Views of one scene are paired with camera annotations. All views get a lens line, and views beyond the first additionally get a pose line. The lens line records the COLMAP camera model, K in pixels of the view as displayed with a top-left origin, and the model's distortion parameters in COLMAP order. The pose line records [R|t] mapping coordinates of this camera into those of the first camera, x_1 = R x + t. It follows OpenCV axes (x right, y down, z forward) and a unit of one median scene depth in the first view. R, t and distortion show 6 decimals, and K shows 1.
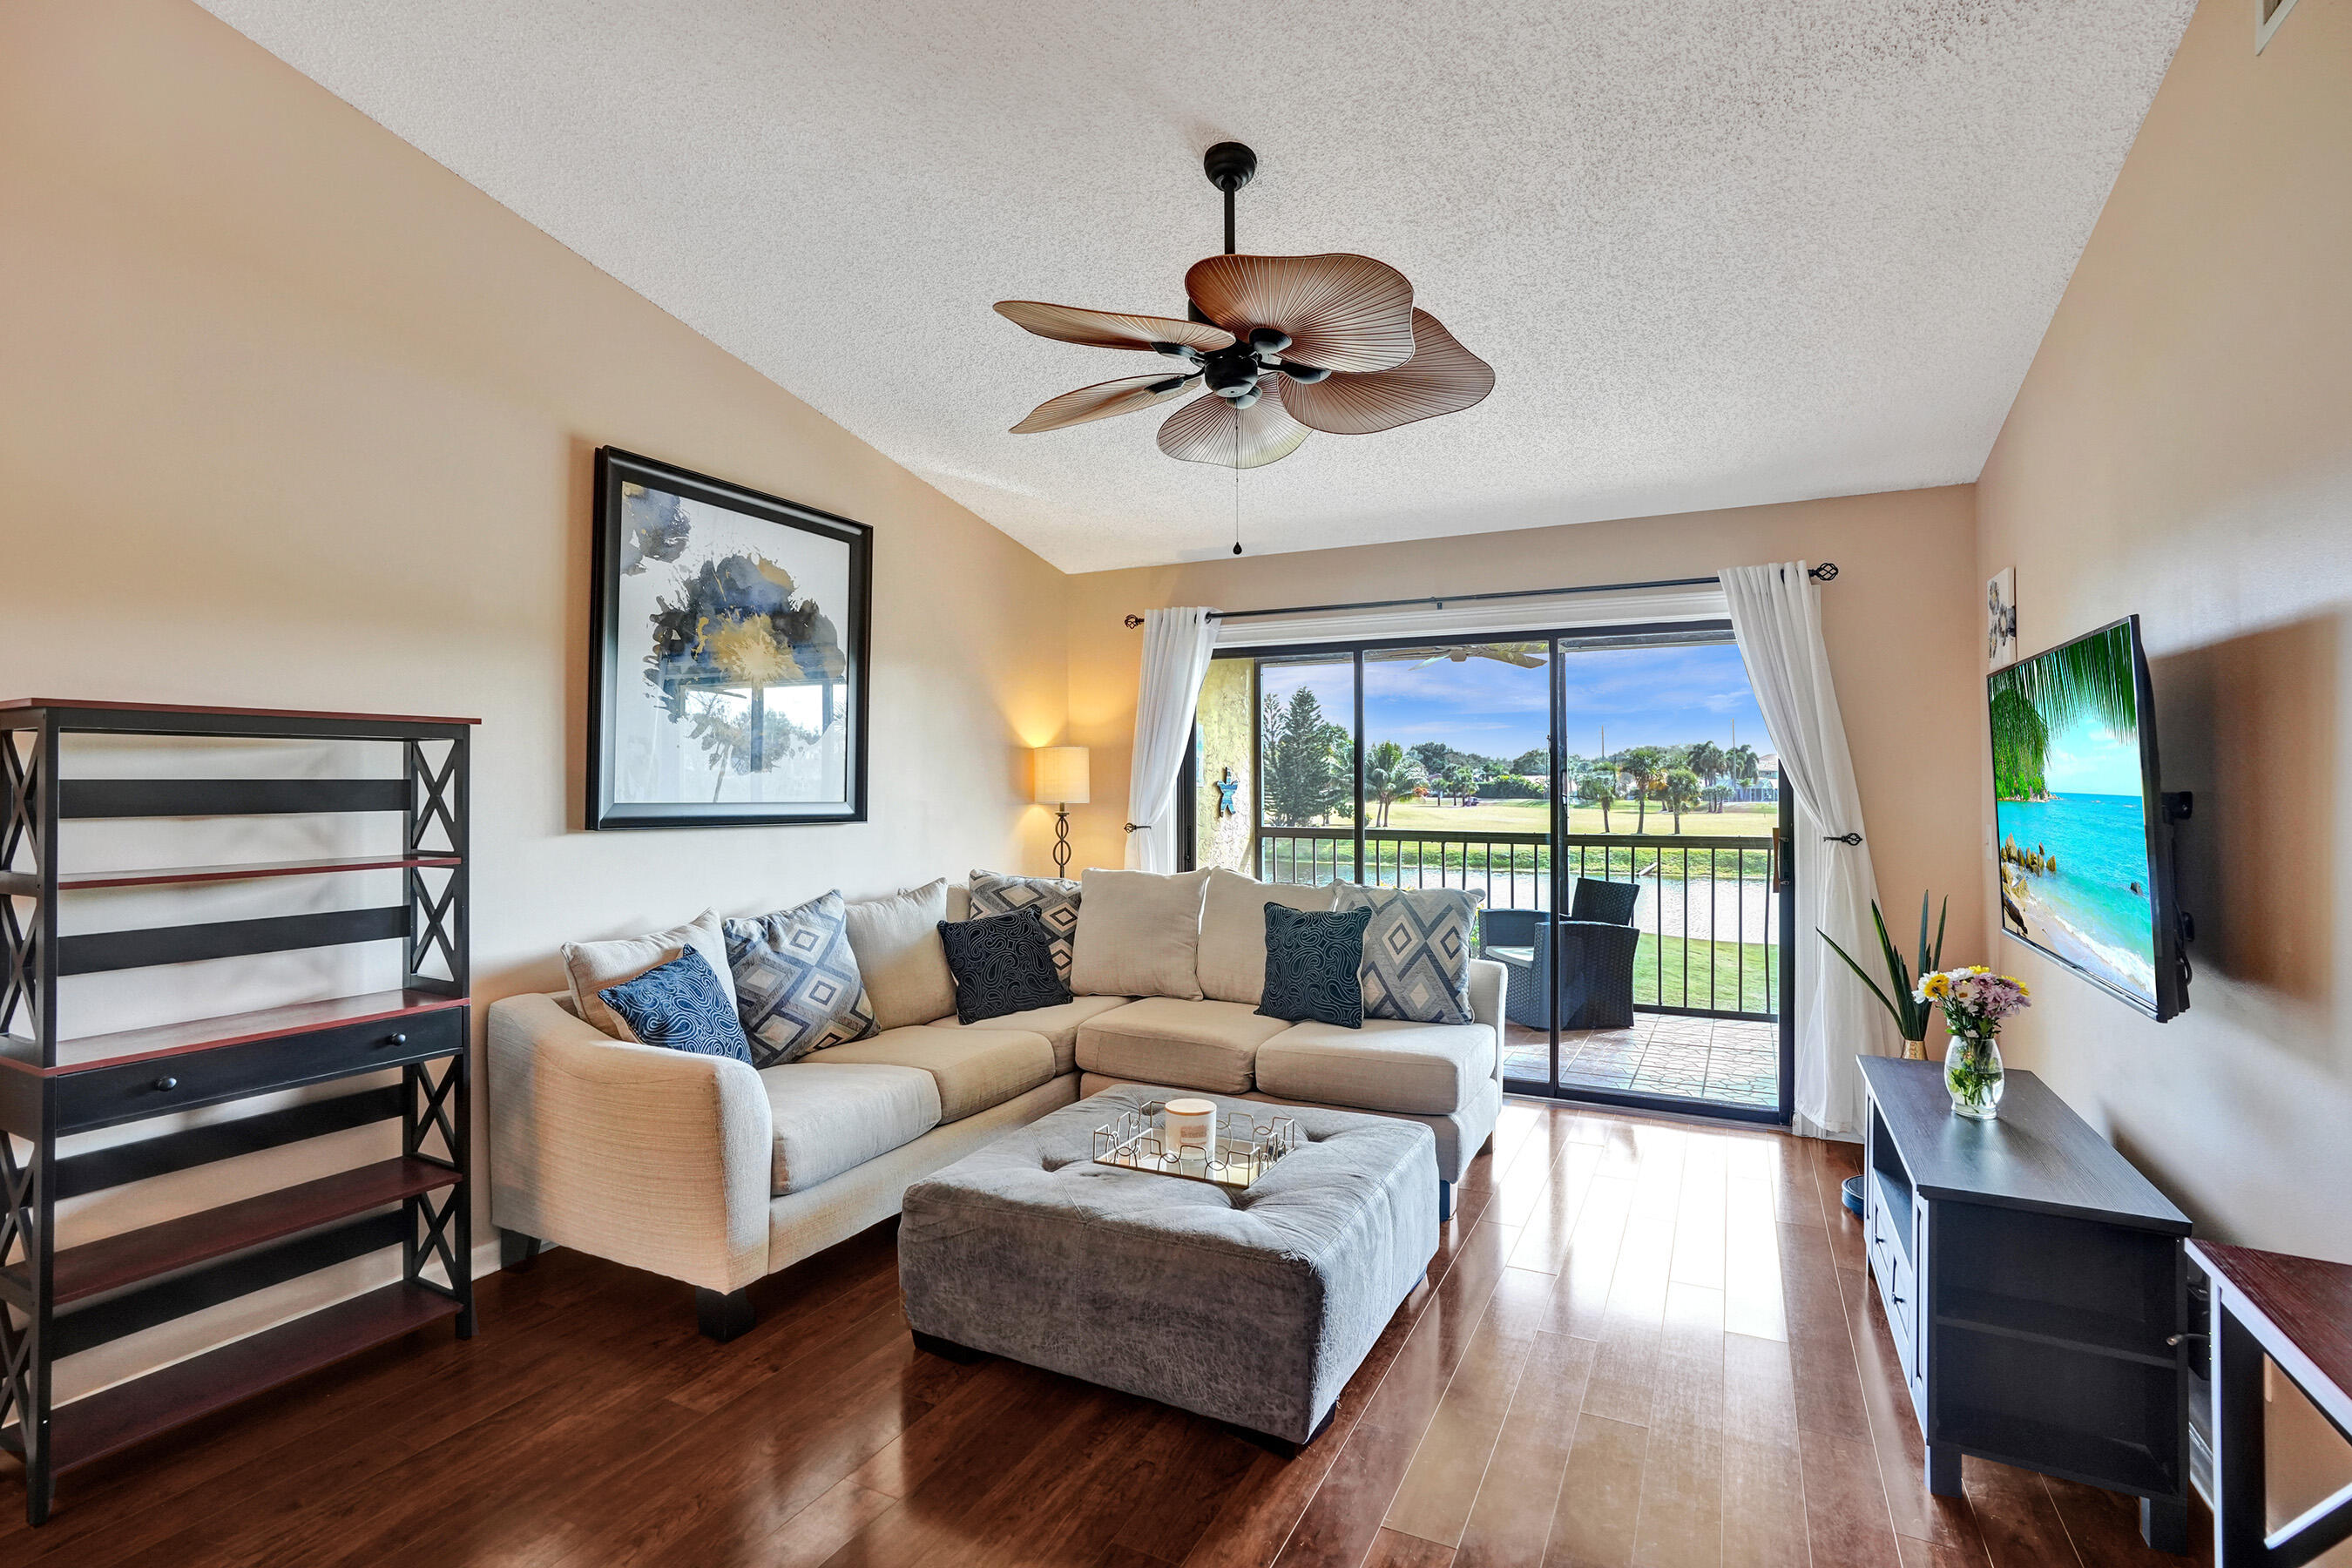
lens RADIAL K [[1114.3, 0, 1163.1], [0, 1114.3, 768.5], [0, 0, 1]] dist [-0.050123, 0.024389]
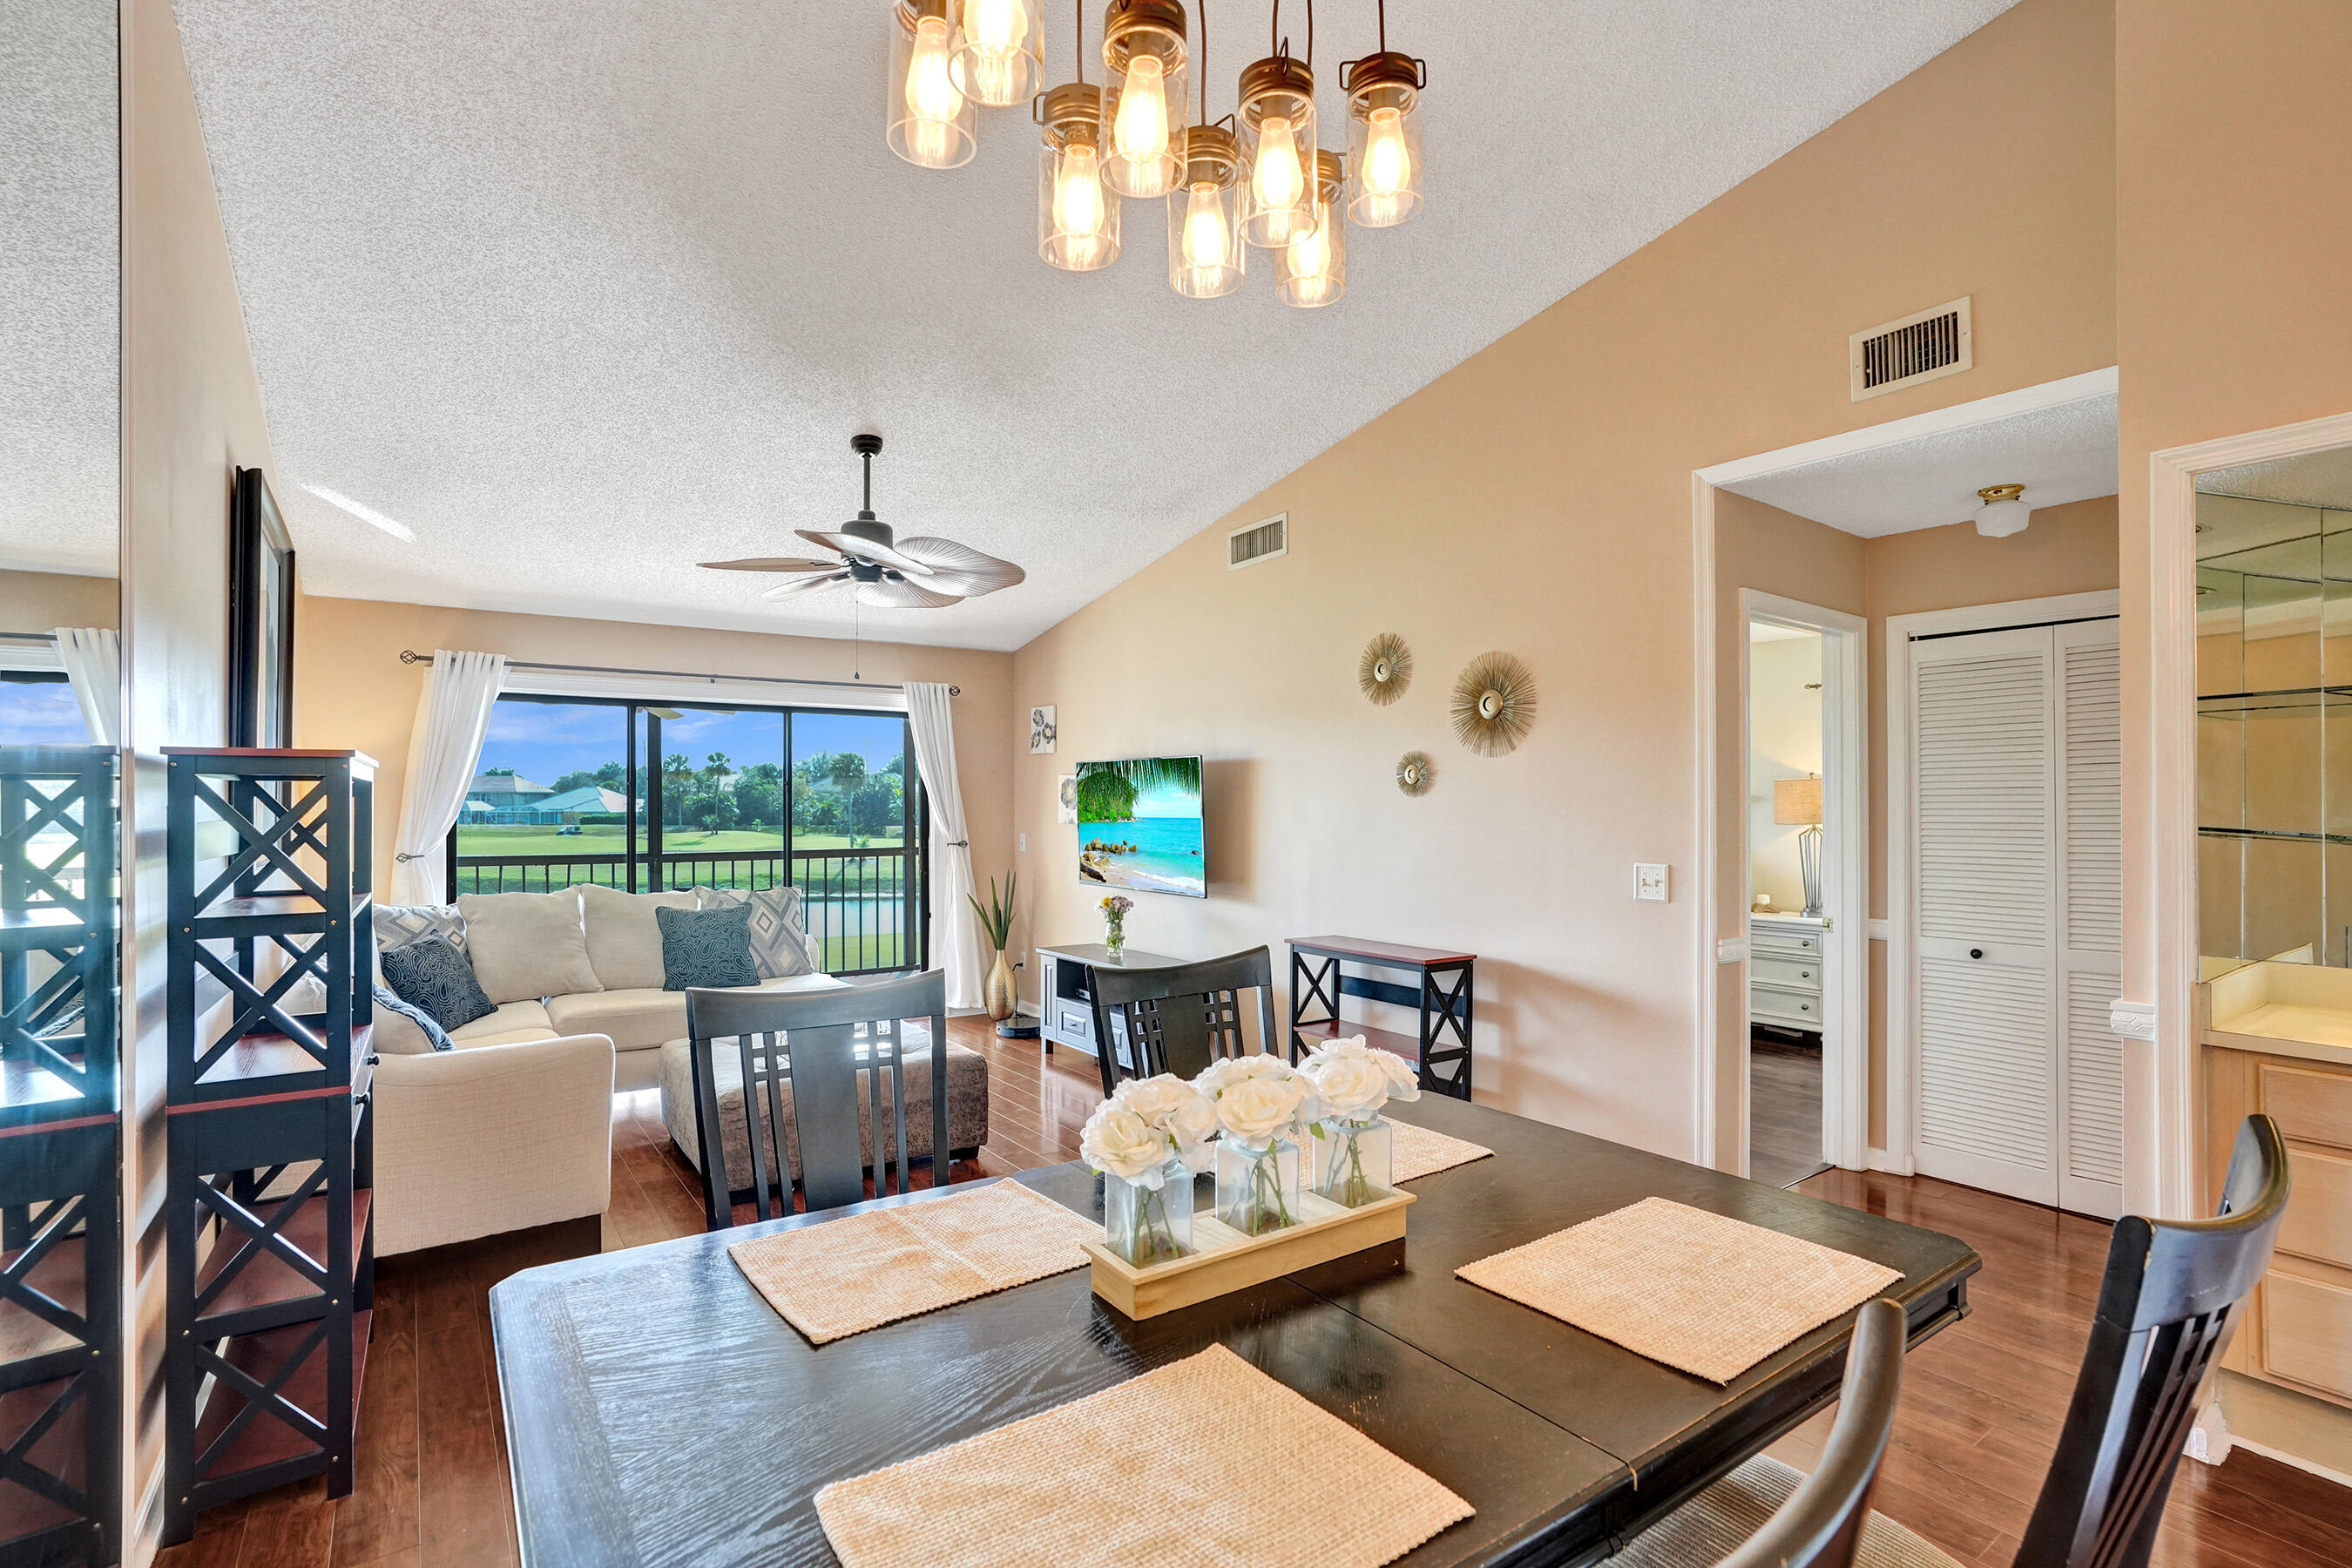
lens RADIAL K [[1114.3, 0, 1174.6], [0, 1114.3, 801.1], [0, 0, 1]] dist [-0.050123, 0.024389]
pose [[0.467483, 0.003250, 0.883996, -0.865075], [-0.011656, 0.999929, 0.002487, -0.013967], [-0.883925, -0.011467, 0.467487, -0.141839]]
